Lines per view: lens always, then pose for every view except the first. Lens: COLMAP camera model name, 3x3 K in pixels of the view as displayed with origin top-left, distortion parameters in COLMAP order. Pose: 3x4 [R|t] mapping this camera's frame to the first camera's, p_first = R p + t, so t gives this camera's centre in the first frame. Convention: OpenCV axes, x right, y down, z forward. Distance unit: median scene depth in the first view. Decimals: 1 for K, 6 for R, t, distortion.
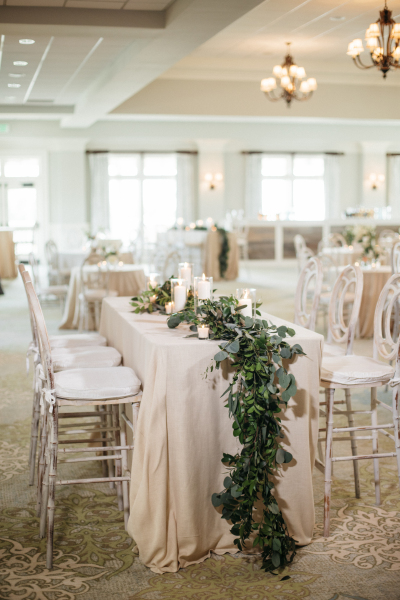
lens RADIAL K [[862.8, 0, 200.0], [0, 862.8, 300.0], [0, 0, 1]] dist [-0.412434, 1.714730]
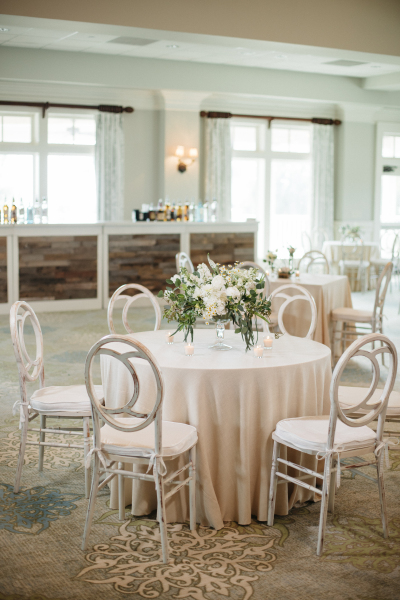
lens RADIAL K [[862.8, 0, 200.0], [0, 862.8, 300.0], [0, 0, 1]] dist [-0.412434, 1.714730]
pose [[0.966096, -0.012506, 0.257880, 0.057419], [0.008297, 0.999814, 0.017404, -0.046480], [-0.258050, -0.014674, 0.966020, 0.384080]]
